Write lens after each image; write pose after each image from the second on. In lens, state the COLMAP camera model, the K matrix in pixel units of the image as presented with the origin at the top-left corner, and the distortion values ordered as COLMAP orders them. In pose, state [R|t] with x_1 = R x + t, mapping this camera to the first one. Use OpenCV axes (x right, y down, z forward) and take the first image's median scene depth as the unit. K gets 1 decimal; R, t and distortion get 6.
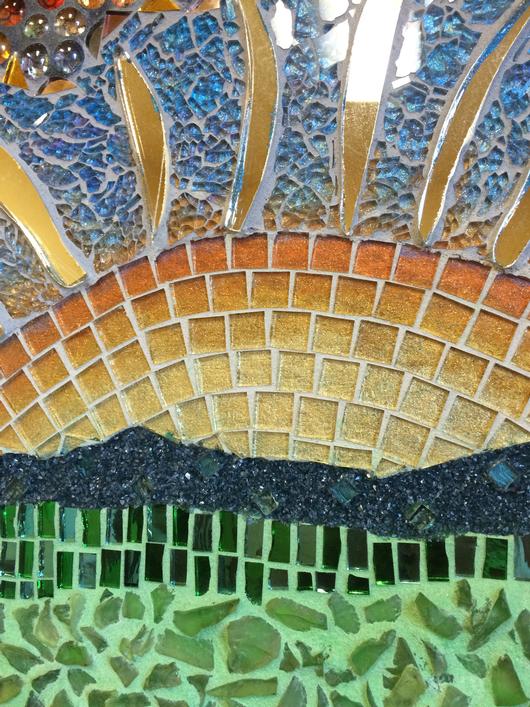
lens RADIAL K [[614.1, 0, 263.8], [0, 614.1, 350.3], [0, 0, 1]] dist [0.054798, -0.091824]
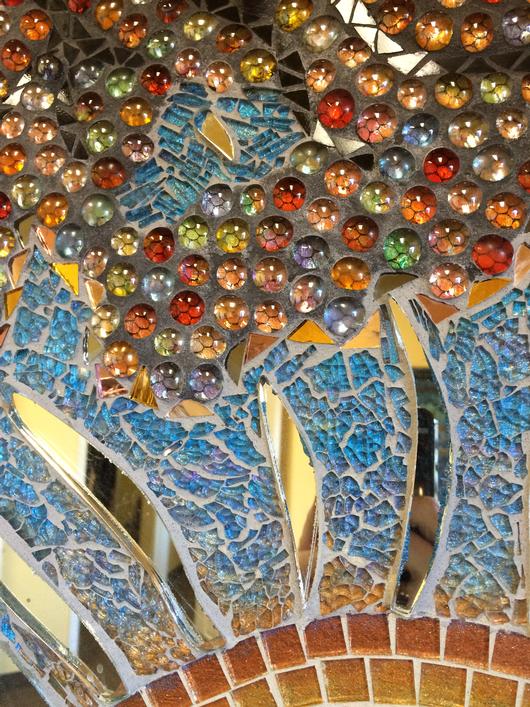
lens RADIAL K [[614.1, 0, 259.9], [0, 614.1, 355.0], [0, 0, 1]] dist [0.054798, -0.091824]
pose [[0.999729, 0.023077, -0.002970, -0.243740], [-0.023145, 0.999405, -0.025567, -0.511576], [0.002378, 0.025629, 0.999669, 0.096902]]
